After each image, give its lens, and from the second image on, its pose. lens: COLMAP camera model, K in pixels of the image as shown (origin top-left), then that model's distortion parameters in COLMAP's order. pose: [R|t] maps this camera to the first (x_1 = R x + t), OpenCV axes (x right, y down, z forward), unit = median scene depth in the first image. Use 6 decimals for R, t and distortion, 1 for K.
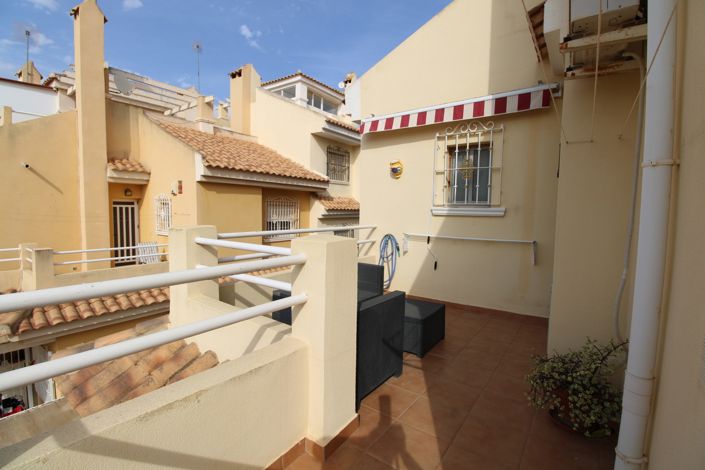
lens RADIAL K [[328.4, 0, 355.7], [0, 328.4, 231.5], [0, 0, 1]] dist [-0.021213, -0.001271]
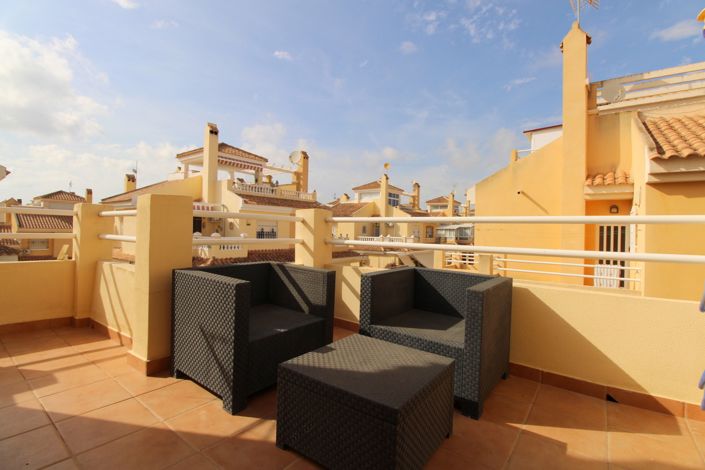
lens RADIAL K [[328.4, 0, 355.7], [0, 328.4, 231.5], [0, 0, 1]] dist [-0.021213, -0.001271]
pose [[-0.019728, -0.017664, -0.999649, 0.217970], [-0.092498, 0.995588, -0.015767, 0.021507], [0.995517, 0.092154, -0.021275, 0.347957]]
